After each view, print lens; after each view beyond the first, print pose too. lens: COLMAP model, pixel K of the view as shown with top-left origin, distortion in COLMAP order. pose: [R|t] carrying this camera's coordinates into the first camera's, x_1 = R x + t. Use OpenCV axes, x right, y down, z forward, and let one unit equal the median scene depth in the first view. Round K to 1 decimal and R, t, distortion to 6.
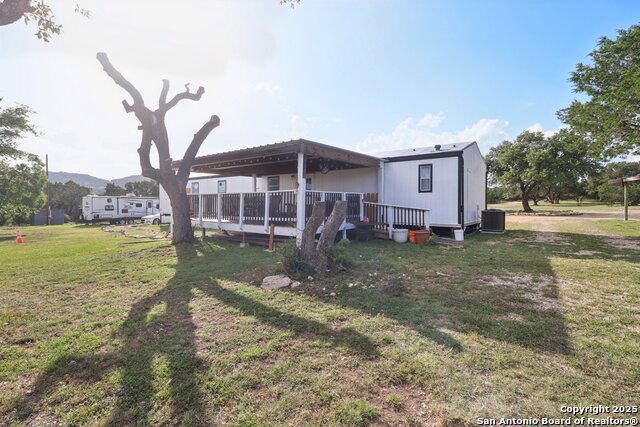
lens RADIAL K [[306.5, 0, 321.2], [0, 306.5, 204.2], [0, 0, 1]] dist [0.000717, -0.018159]
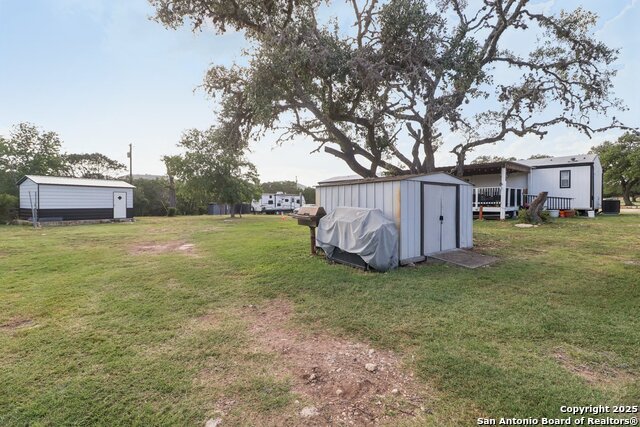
lens RADIAL K [[306.5, 0, 321.2], [0, 306.5, 204.2], [0, 0, 1]] dist [0.000717, -0.018159]
pose [[0.982302, 0.000225, -0.187302, -0.599998], [0.000874, 0.999983, 0.005783, 0.034633], [0.187300, -0.005845, 0.982285, -0.777573]]
